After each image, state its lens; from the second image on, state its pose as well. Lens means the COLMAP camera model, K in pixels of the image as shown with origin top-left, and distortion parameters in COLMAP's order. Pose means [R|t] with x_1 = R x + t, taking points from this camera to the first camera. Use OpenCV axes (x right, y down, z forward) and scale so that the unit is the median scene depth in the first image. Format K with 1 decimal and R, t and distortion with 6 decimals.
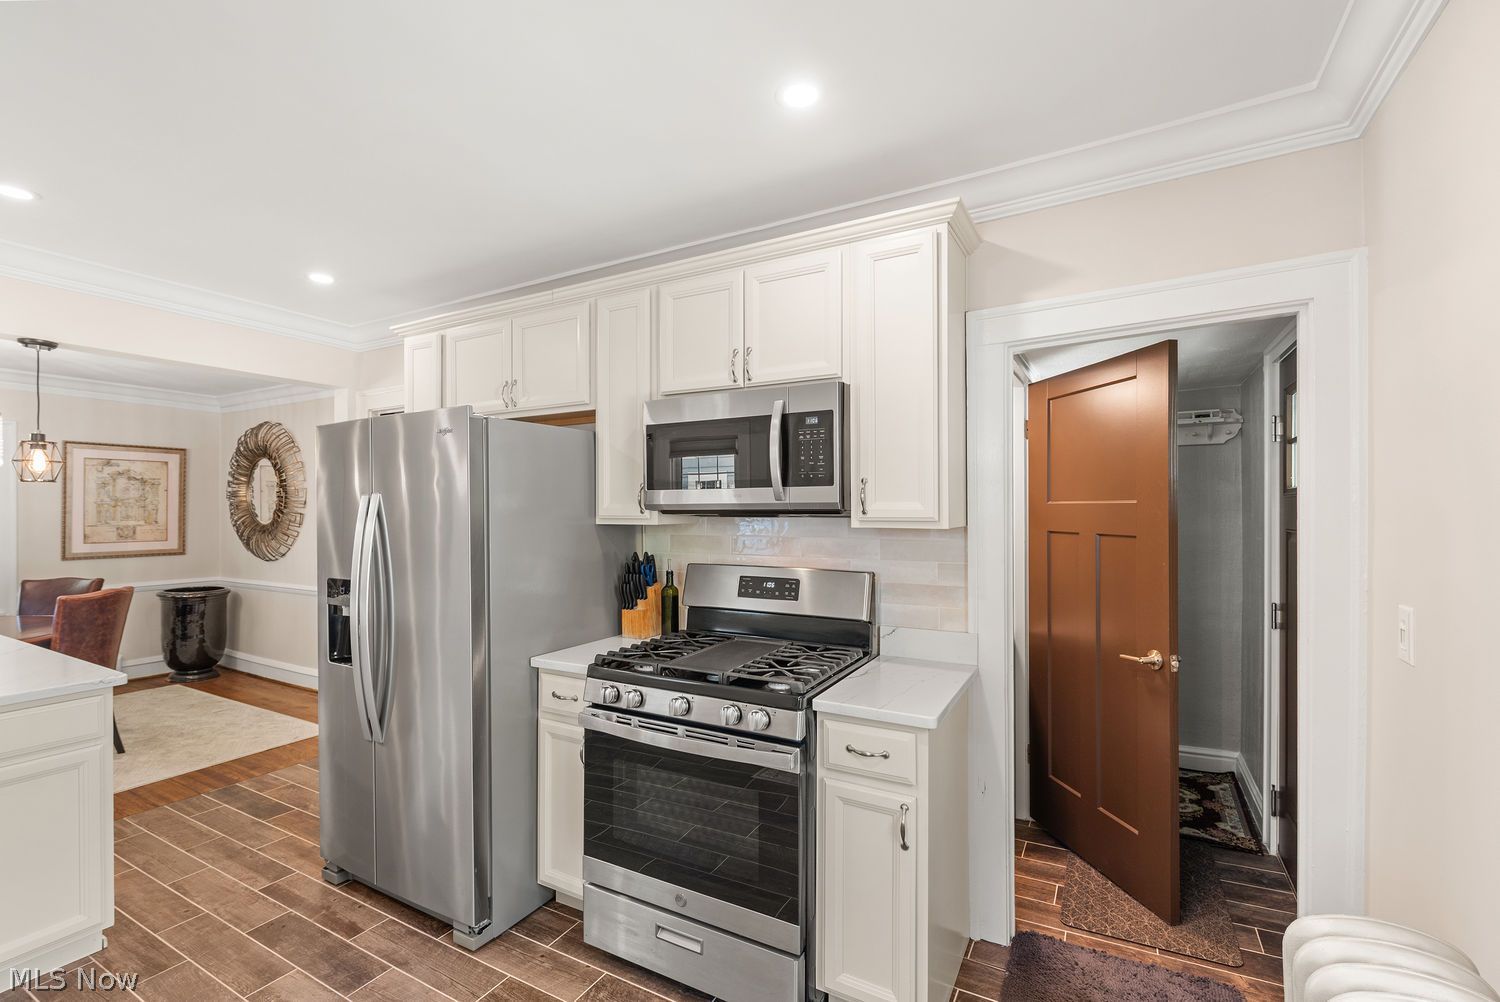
lens RADIAL K [[660.2, 0, 753.5], [0, 660.2, 509.0], [0, 0, 1]] dist [-0.000338, -0.000136]
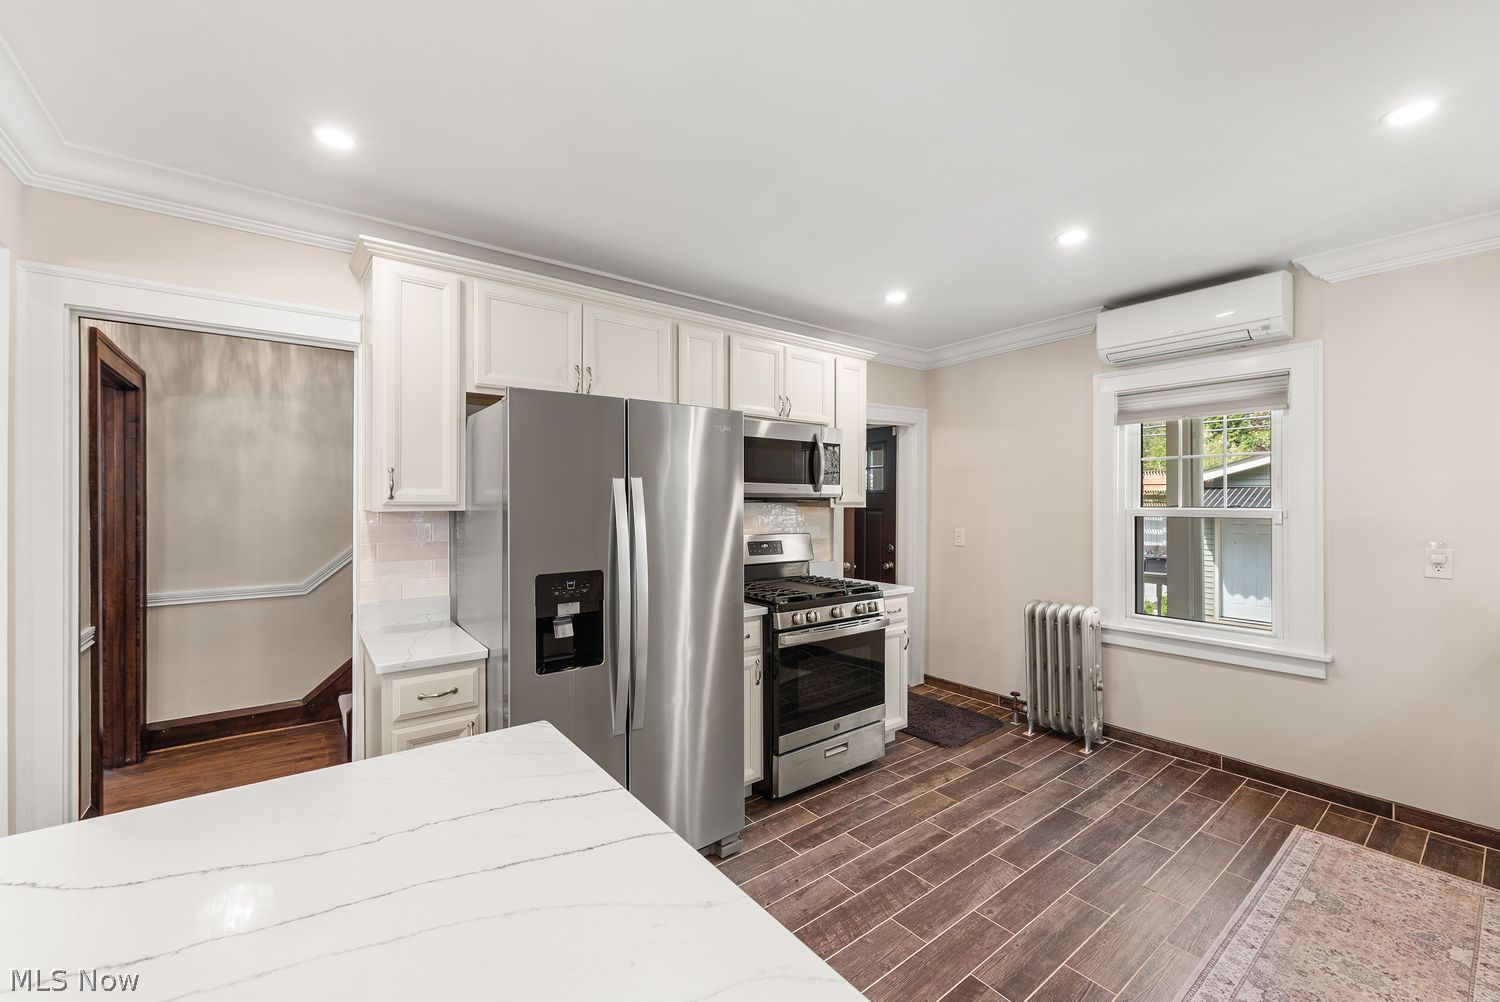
lens RADIAL K [[603.9, 0, 747.7], [0, 603.9, 500.8], [0, 0, 1]] dist [-0.002047, -0.000352]
pose [[0.382470, -0.000572, 0.923968, -1.323689], [-0.009492, 0.999945, 0.004549, 0.002768], [-0.923919, -0.010510, 0.382444, 0.500893]]
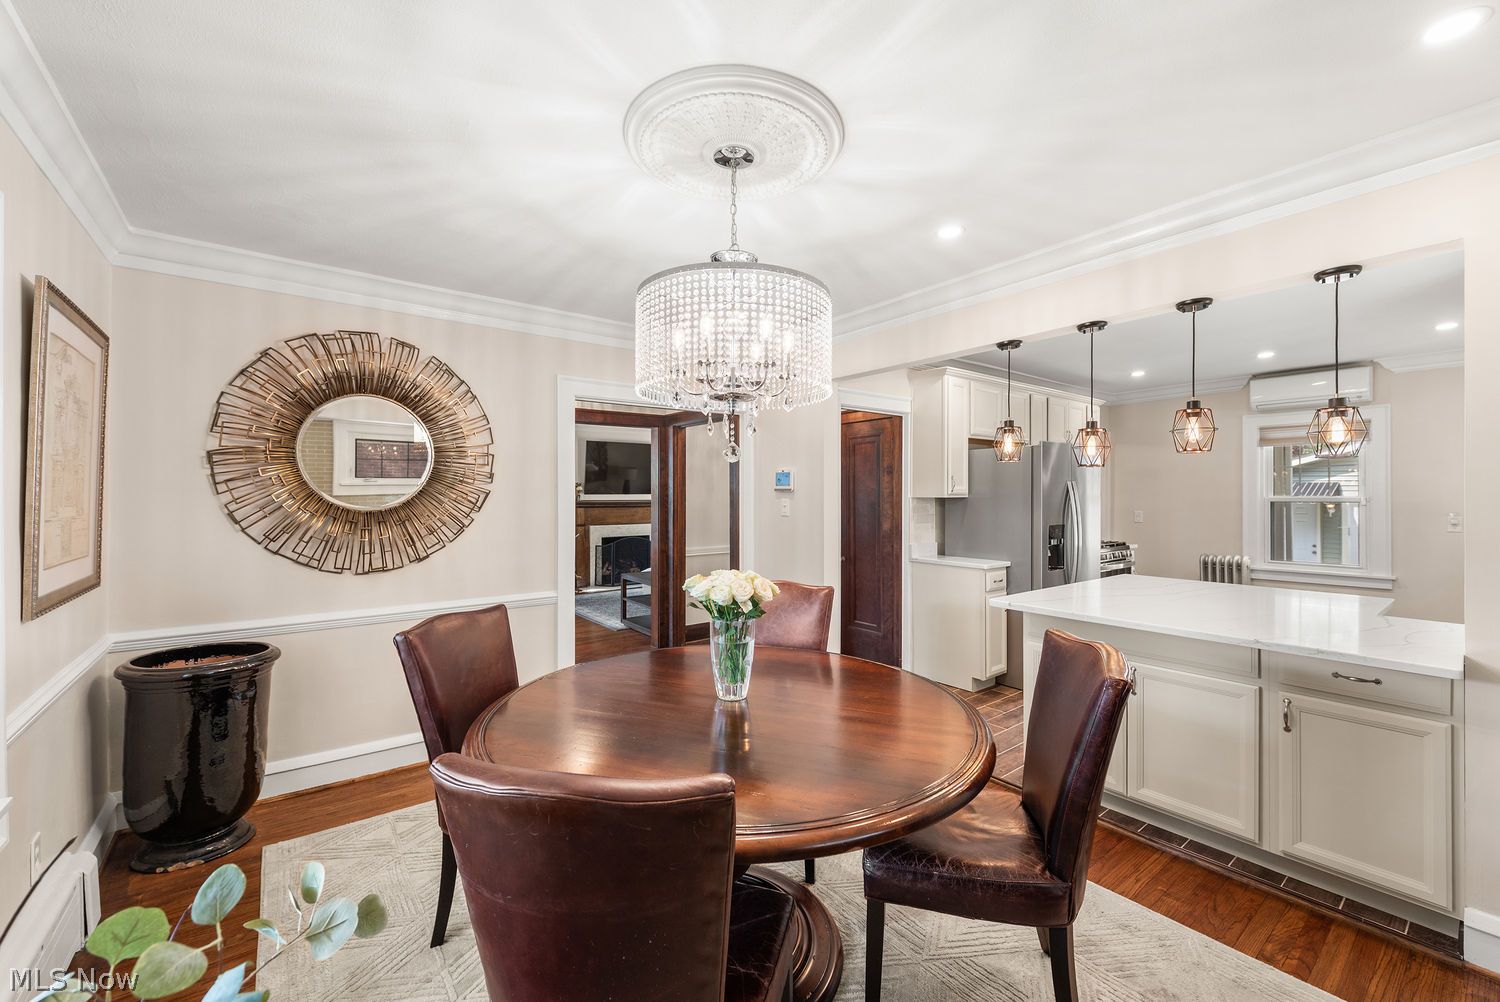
lens RADIAL K [[603.9, 0, 759.3], [0, 603.9, 495.9], [0, 0, 1]] dist [-0.002047, -0.000352]
pose [[0.378205, 0.002657, 0.925718, -2.926660], [-0.007653, 0.999971, 0.000256, 0.035245], [-0.925690, -0.007181, 0.378214, 1.329786]]
